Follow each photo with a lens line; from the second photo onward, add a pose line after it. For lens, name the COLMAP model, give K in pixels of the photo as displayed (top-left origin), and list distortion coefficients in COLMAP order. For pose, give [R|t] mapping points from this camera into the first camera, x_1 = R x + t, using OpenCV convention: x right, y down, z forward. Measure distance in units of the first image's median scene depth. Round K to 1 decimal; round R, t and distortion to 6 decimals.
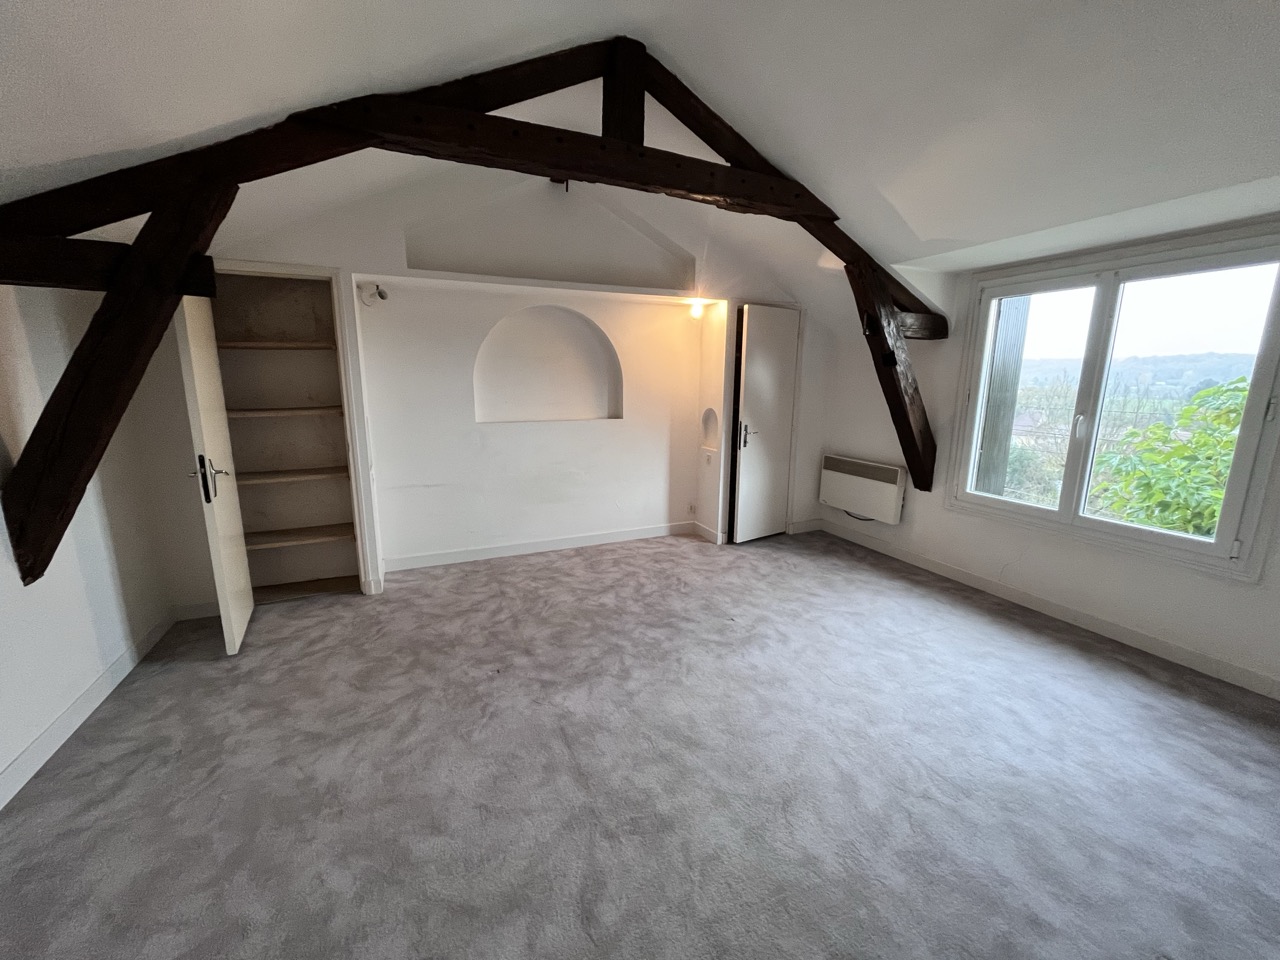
lens RADIAL K [[516.9, 0, 640.0], [0, 516.9, 480.0], [0, 0, 1]] dist [0.000947, 0.000176]
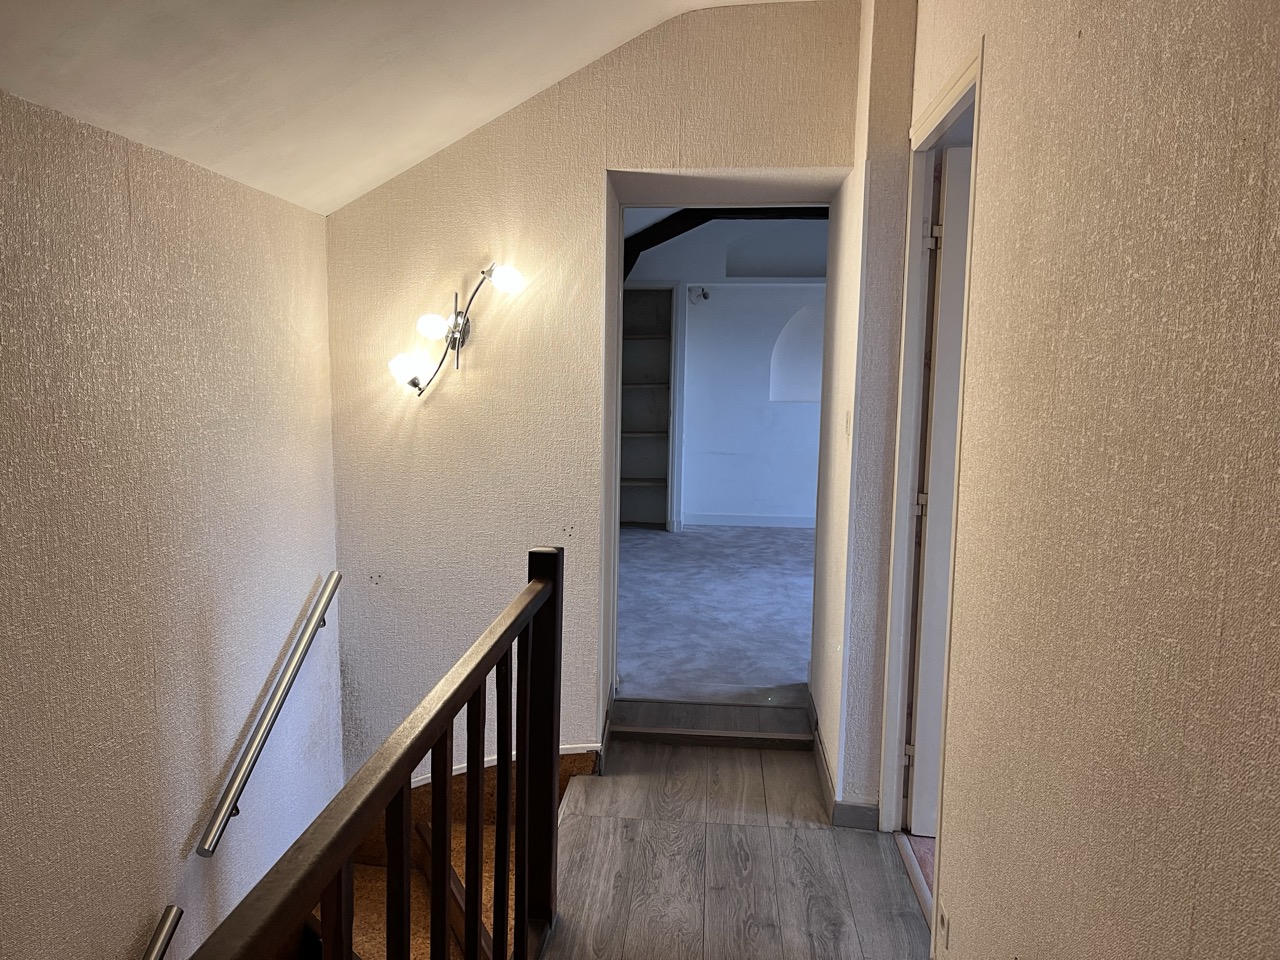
lens RADIAL K [[989.6, 0, 640.0], [0, 989.6, 480.0], [0, 0, 1]] dist [0.082037, -0.002170]
pose [[0.875296, 0.063118, -0.479450, 0.555267], [-0.103566, 0.992909, -0.058360, 0.247115], [0.472367, 0.100737, 0.875627, -1.160715]]
